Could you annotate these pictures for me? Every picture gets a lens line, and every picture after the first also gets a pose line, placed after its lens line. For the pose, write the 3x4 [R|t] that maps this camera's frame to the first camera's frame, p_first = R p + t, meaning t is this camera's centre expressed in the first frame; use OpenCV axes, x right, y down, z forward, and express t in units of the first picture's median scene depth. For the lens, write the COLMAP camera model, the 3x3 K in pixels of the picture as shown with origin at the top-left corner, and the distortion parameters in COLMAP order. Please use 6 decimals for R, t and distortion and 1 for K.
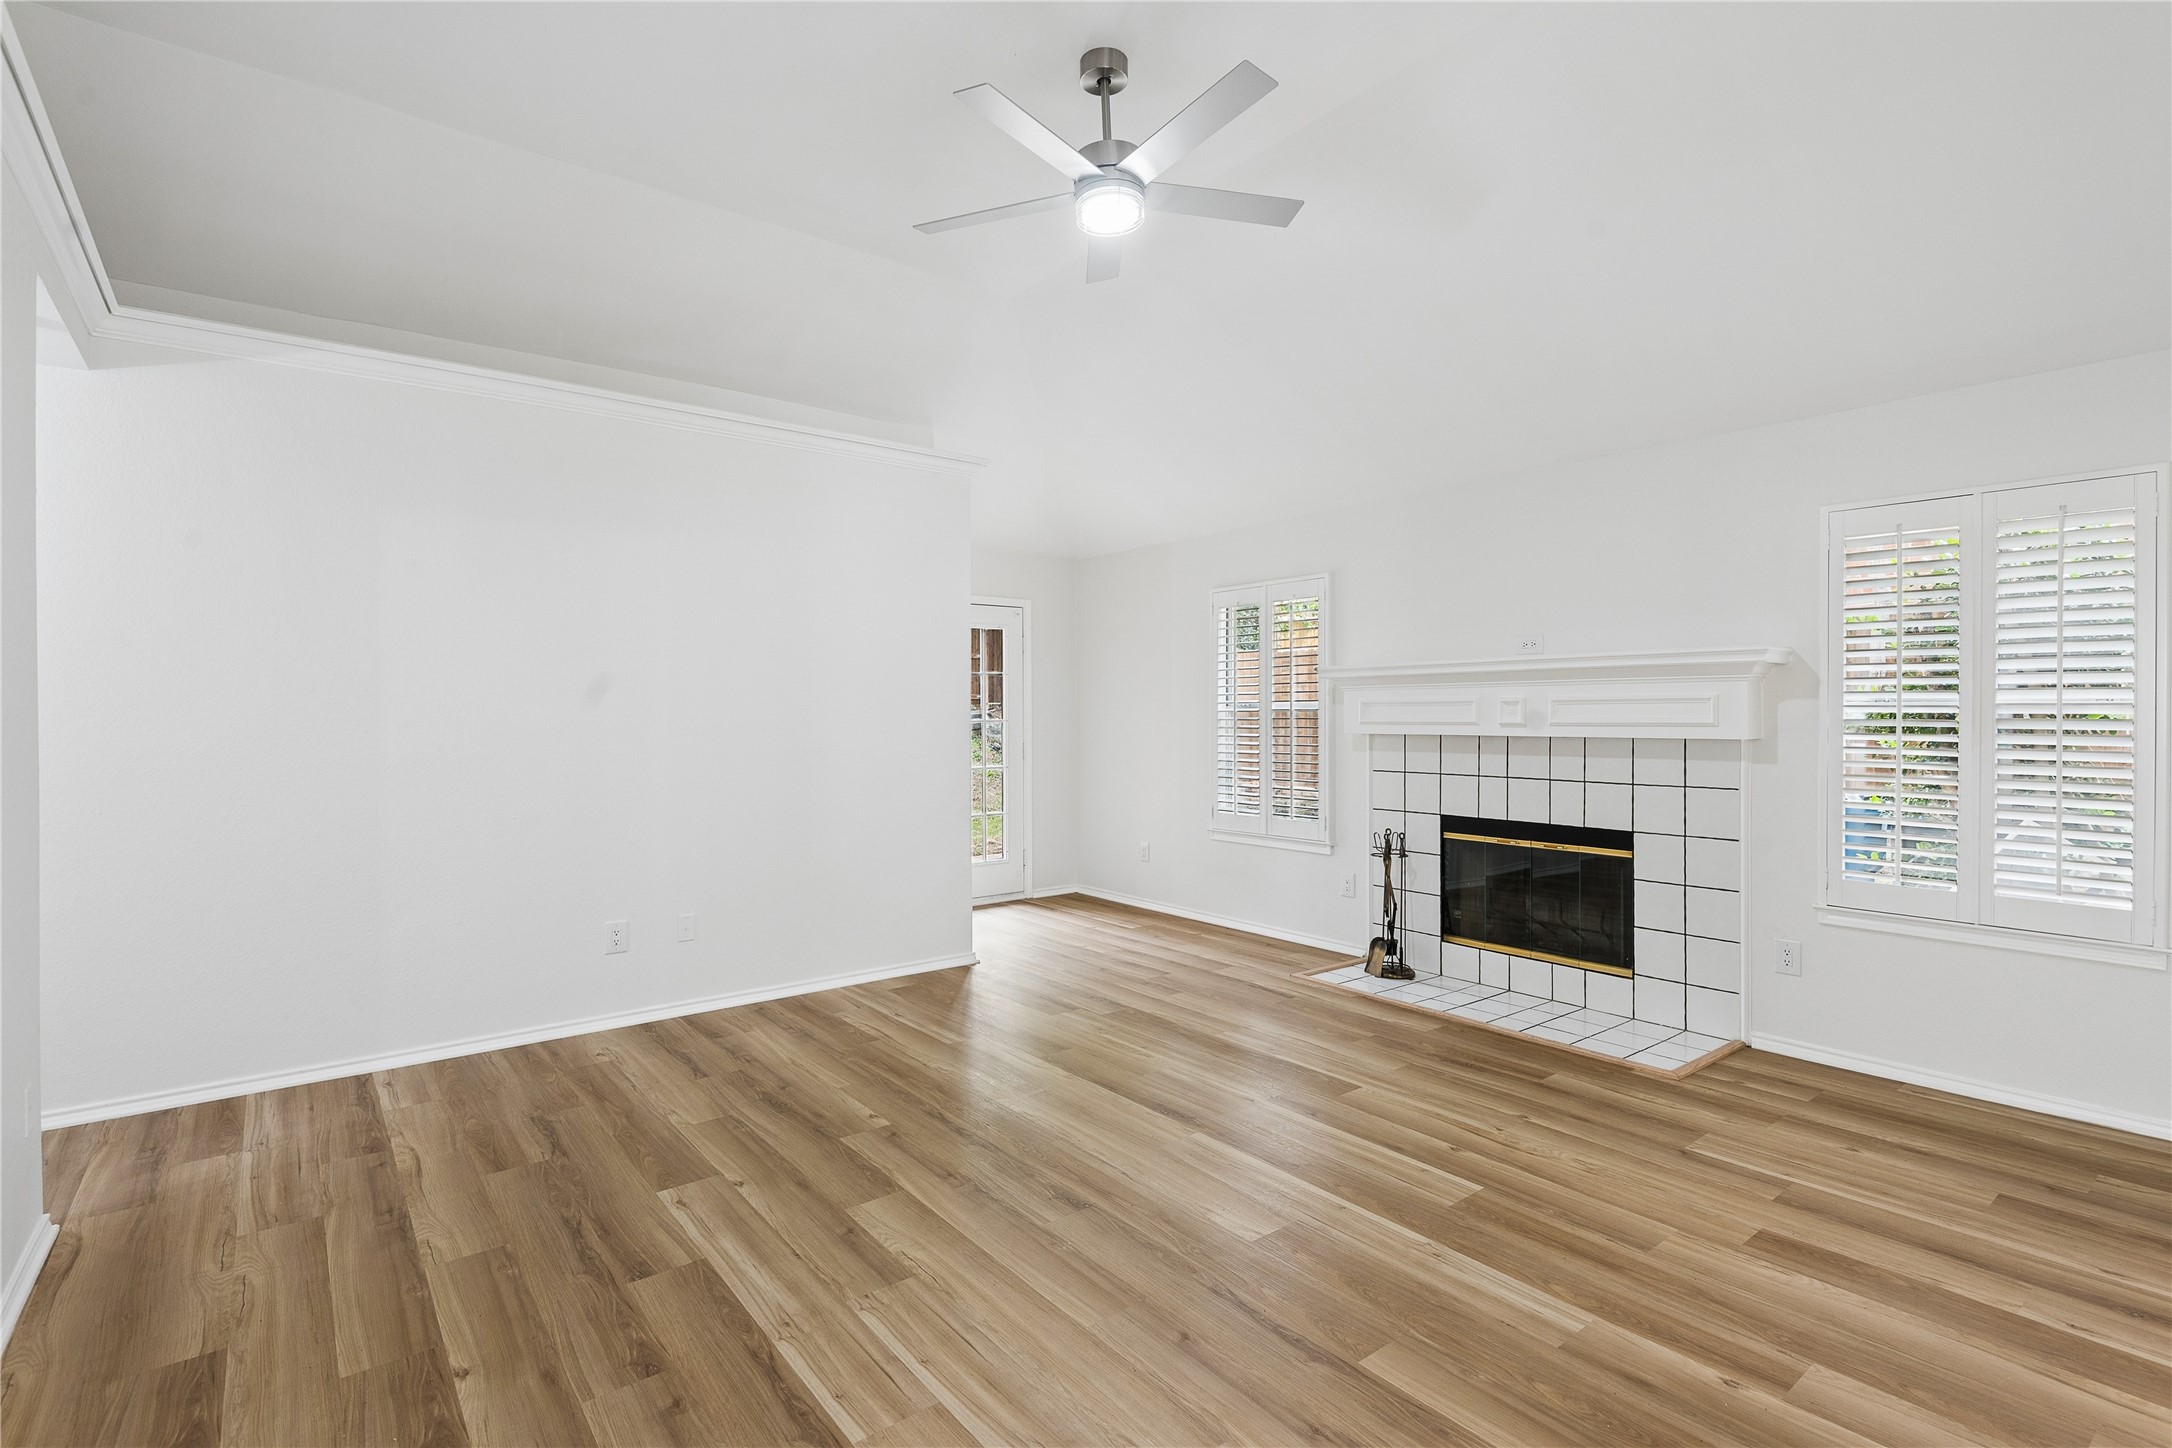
lens RADIAL K [[1034.3, 0, 1099.9], [0, 1034.3, 698.0], [0, 0, 1]] dist [0.025686, -0.021553]
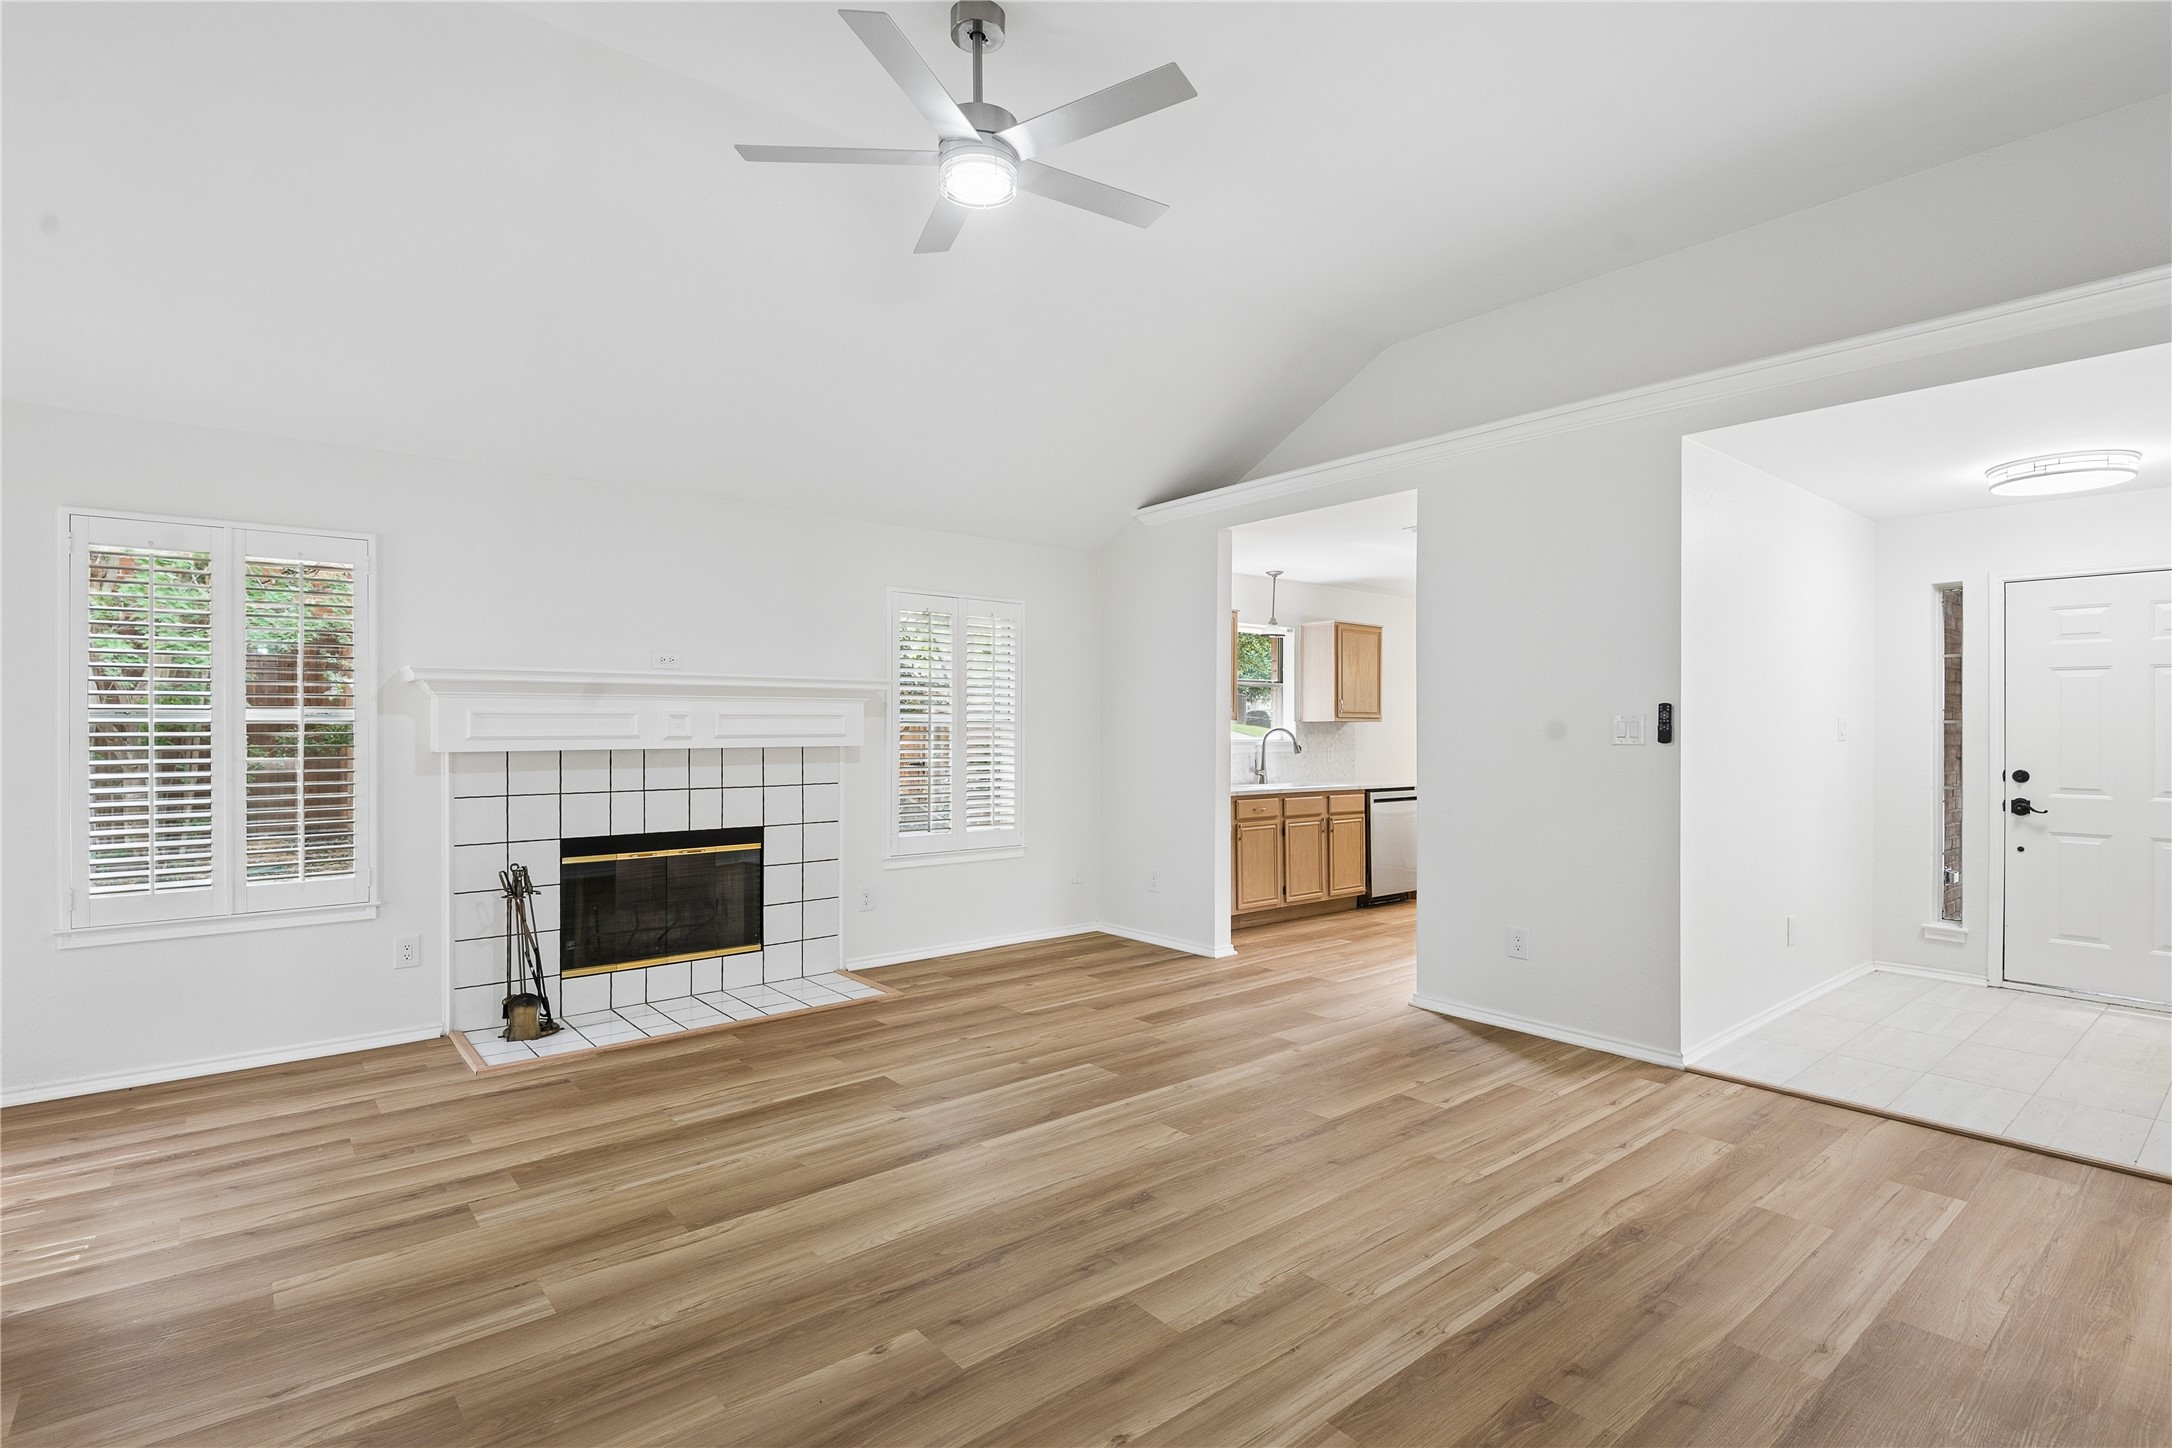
lens RADIAL K [[995.8, 0, 1053.6], [0, 995.8, 734.0], [0, 0, 1]] dist [0.027000, -0.018072]
pose [[0.011640, -0.007967, 0.999901, -0.790789], [-0.017079, 0.999821, 0.008165, 0.011134], [-0.999786, -0.017172, 0.011501, 0.839596]]
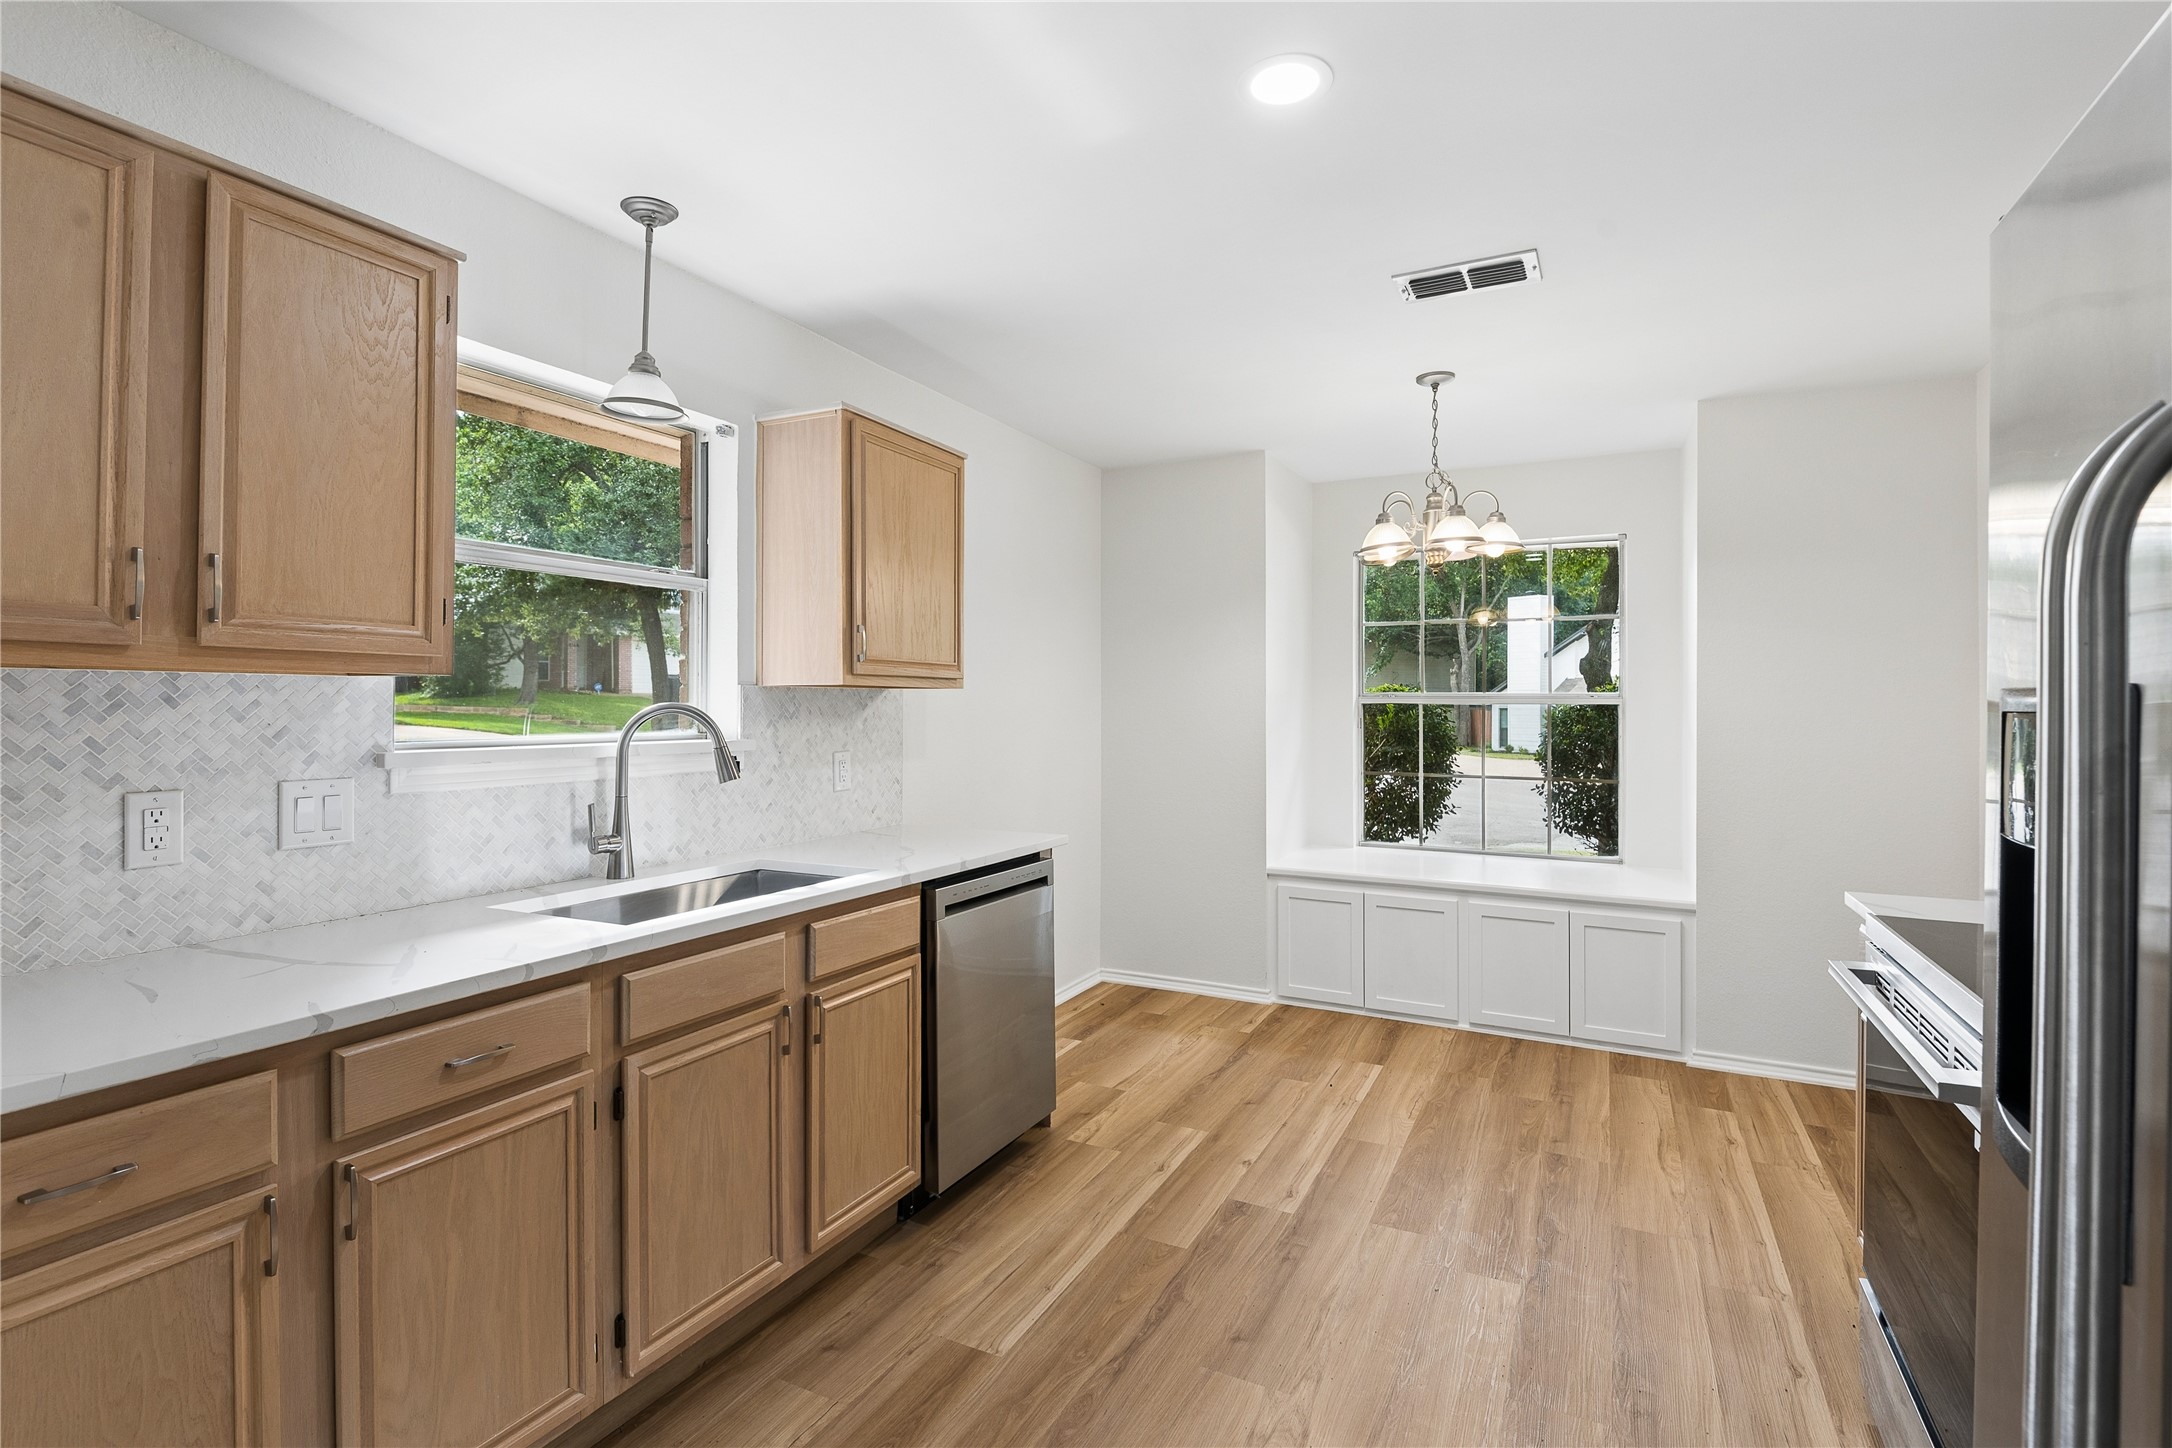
lens RADIAL K [[1036.5, 0, 1084.8], [0, 1036.5, 702.2], [0, 0, 1]] dist [0.029968, -0.030789]
pose [[-0.423672, -0.005746, 0.905797, 0.529517], [-0.019363, 0.999809, -0.002714, 0.002859], [-0.905609, -0.018689, -0.423702, 0.438993]]
